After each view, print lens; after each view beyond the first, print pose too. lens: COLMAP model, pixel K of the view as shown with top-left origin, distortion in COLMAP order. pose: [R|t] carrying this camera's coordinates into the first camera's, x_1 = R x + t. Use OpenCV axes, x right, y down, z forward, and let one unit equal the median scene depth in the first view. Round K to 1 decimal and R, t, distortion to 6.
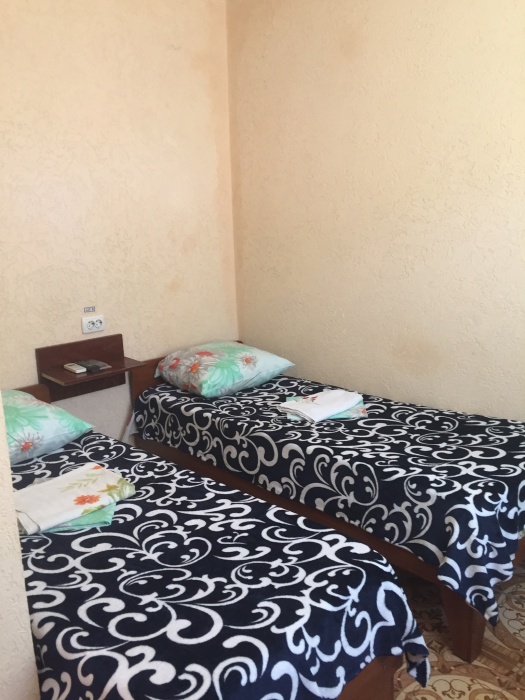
lens RADIAL K [[603.6, 0, 260.6], [0, 603.6, 350.0], [0, 0, 1]] dist [0.077844, -0.106100]
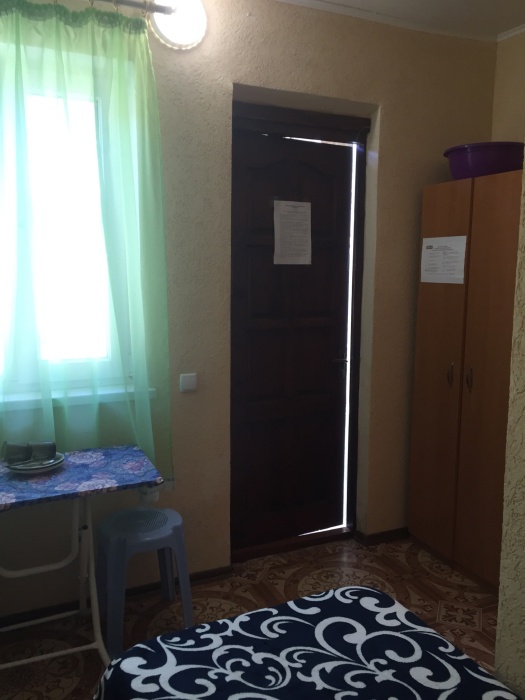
lens RADIAL K [[603.6, 0, 258.2], [0, 603.6, 351.1], [0, 0, 1]] dist [0.077844, -0.106100]
pose [[-0.942635, -0.026376, 0.332782, -0.225681], [0.091438, 0.938348, 0.333381, -0.287068], [-0.321058, 0.344685, -0.882107, 1.295001]]
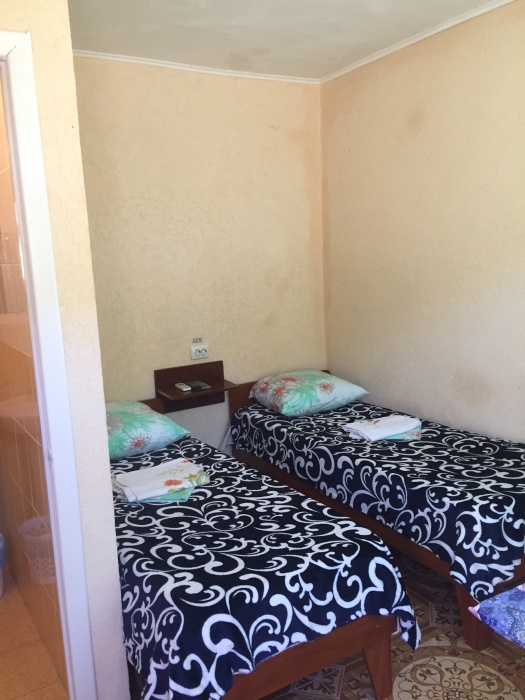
lens RADIAL K [[603.6, 0, 261.1], [0, 603.6, 351.7], [0, 0, 1]] dist [0.077844, -0.106100]
pose [[0.973340, 0.026839, -0.227791, 0.198383], [-0.038043, 0.998265, -0.044937, 0.011350], [0.226189, 0.052405, 0.972673, -0.266567]]
